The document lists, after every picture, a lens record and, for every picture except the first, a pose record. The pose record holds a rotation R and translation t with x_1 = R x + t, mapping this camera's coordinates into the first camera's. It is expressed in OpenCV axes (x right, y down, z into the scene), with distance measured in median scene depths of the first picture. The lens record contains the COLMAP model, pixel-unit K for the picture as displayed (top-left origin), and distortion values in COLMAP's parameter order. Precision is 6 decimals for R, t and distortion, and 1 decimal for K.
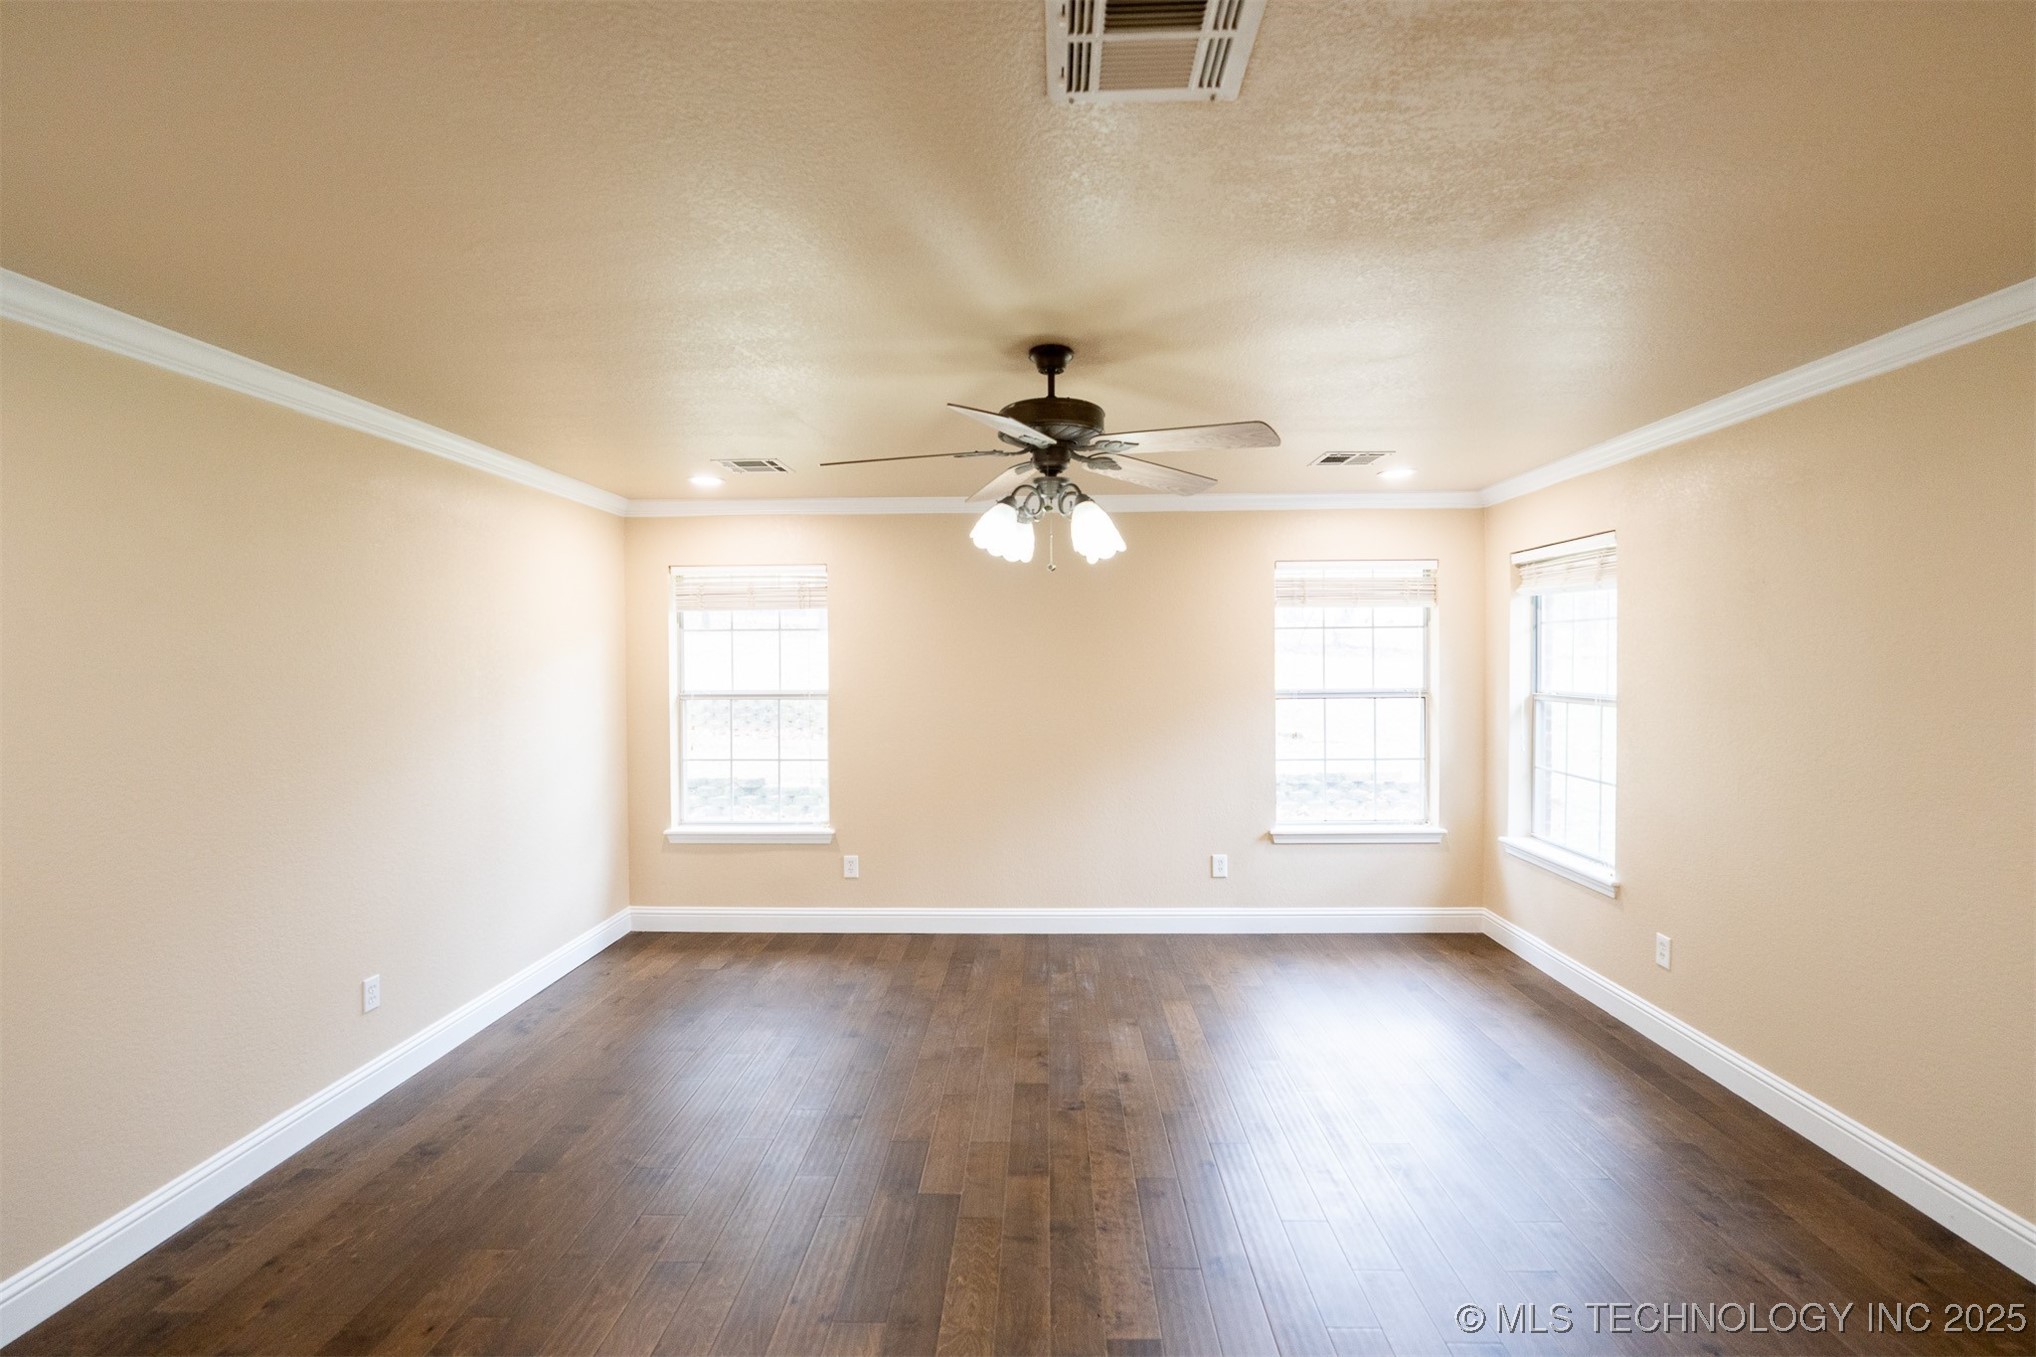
lens RADIAL K [[909.6, 0, 1018.0], [0, 909.6, 678.5], [0, 0, 1]] dist [-0.011390, 0.000183]
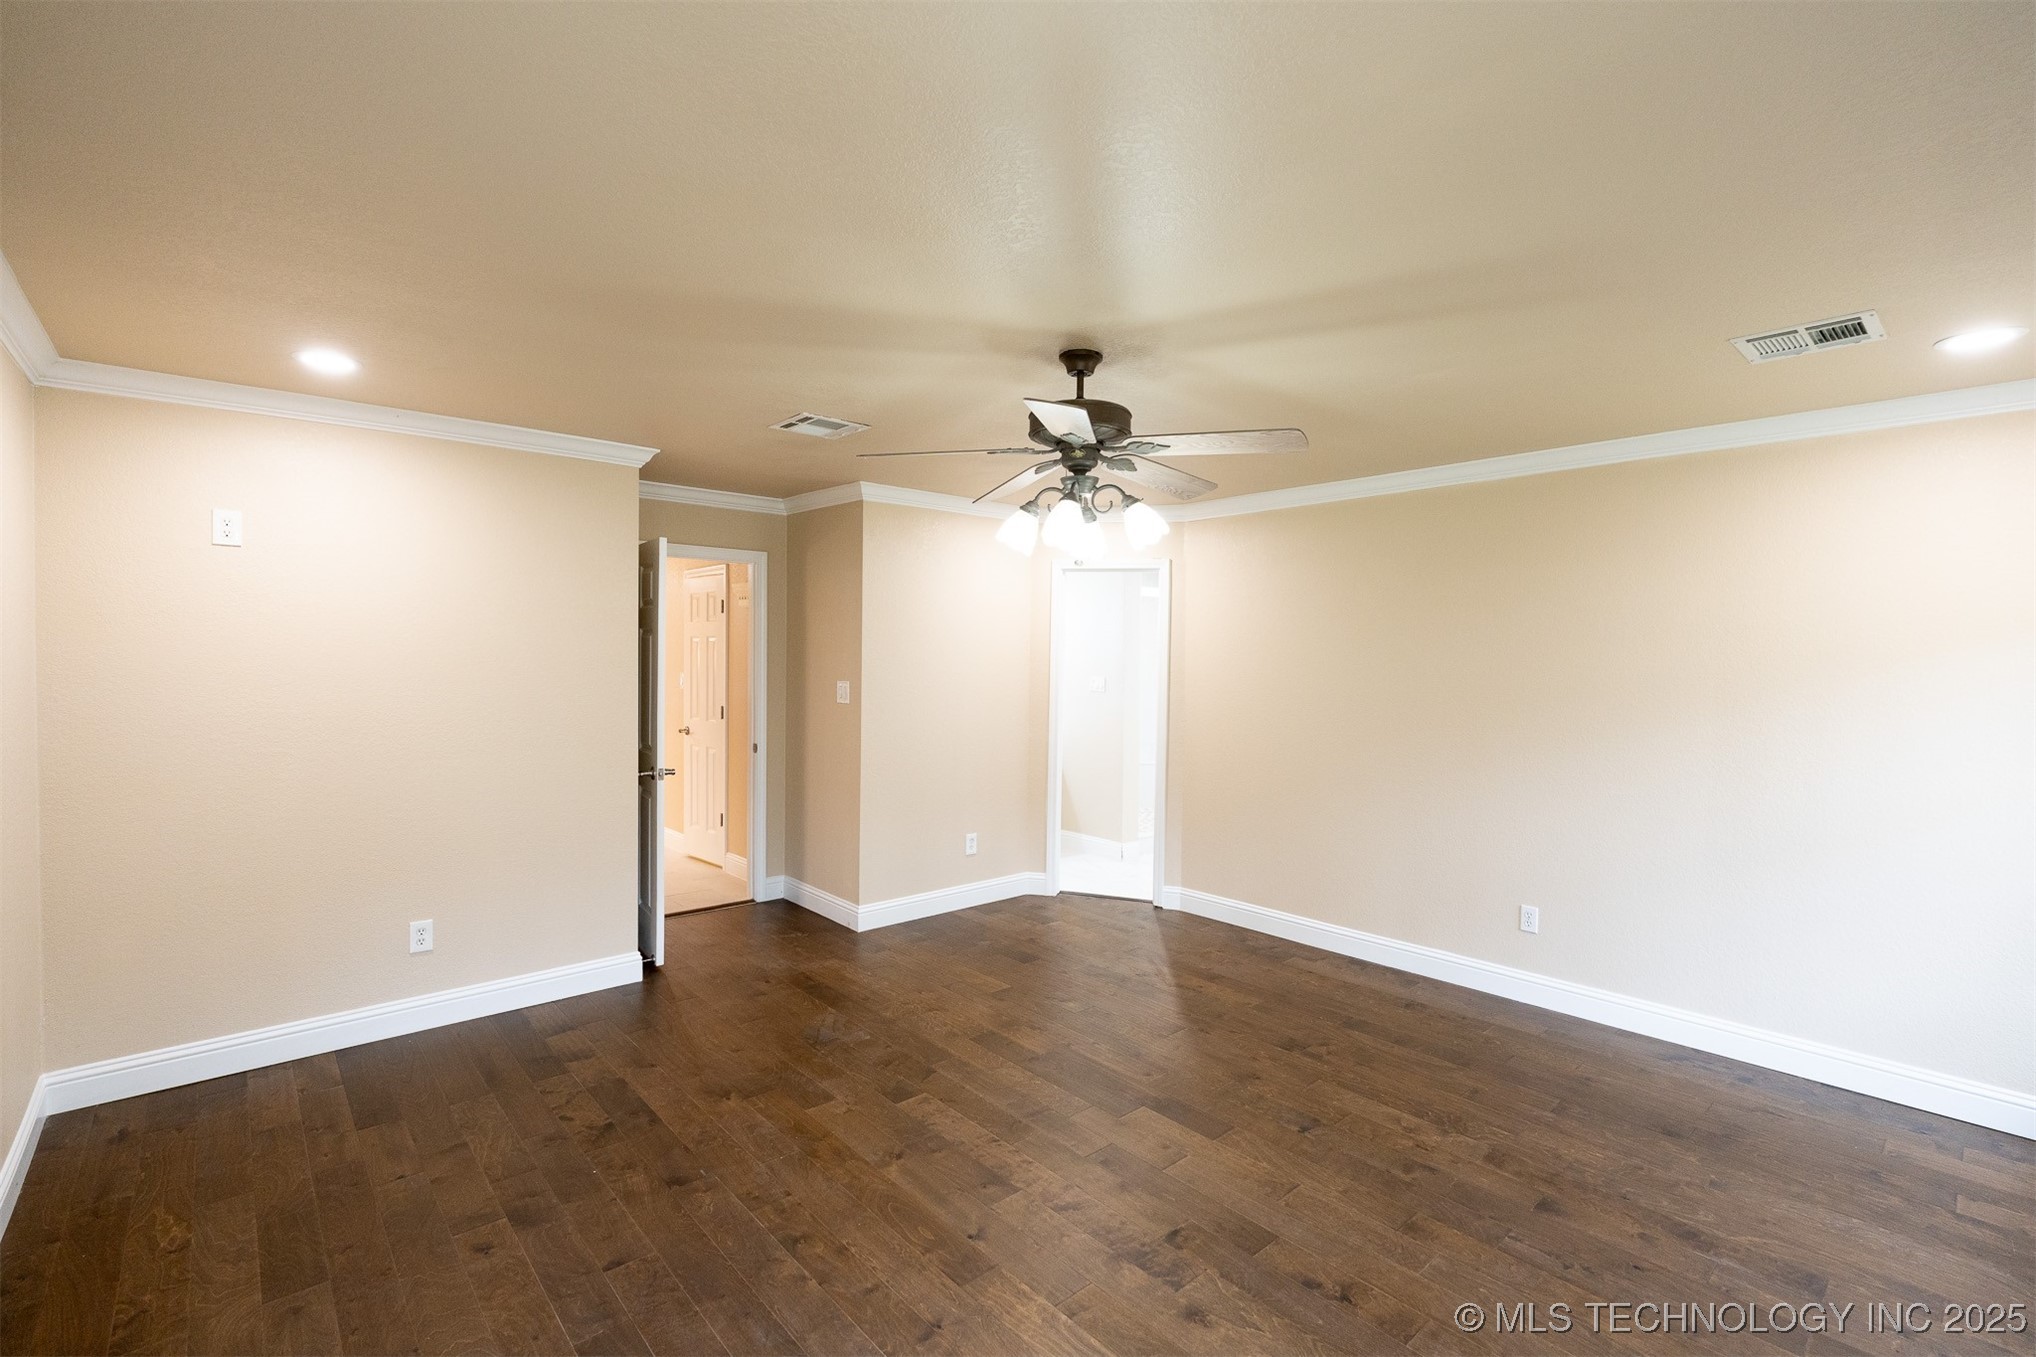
lens RADIAL K [[909.6, 0, 1018.0], [0, 909.6, 678.5], [0, 0, 1]] dist [-0.011390, 0.000183]
pose [[-0.729014, 0.023640, -0.684091, 0.655462], [-0.016536, 0.998504, 0.052127, -0.041384], [0.684299, 0.049313, -0.727532, 1.395353]]
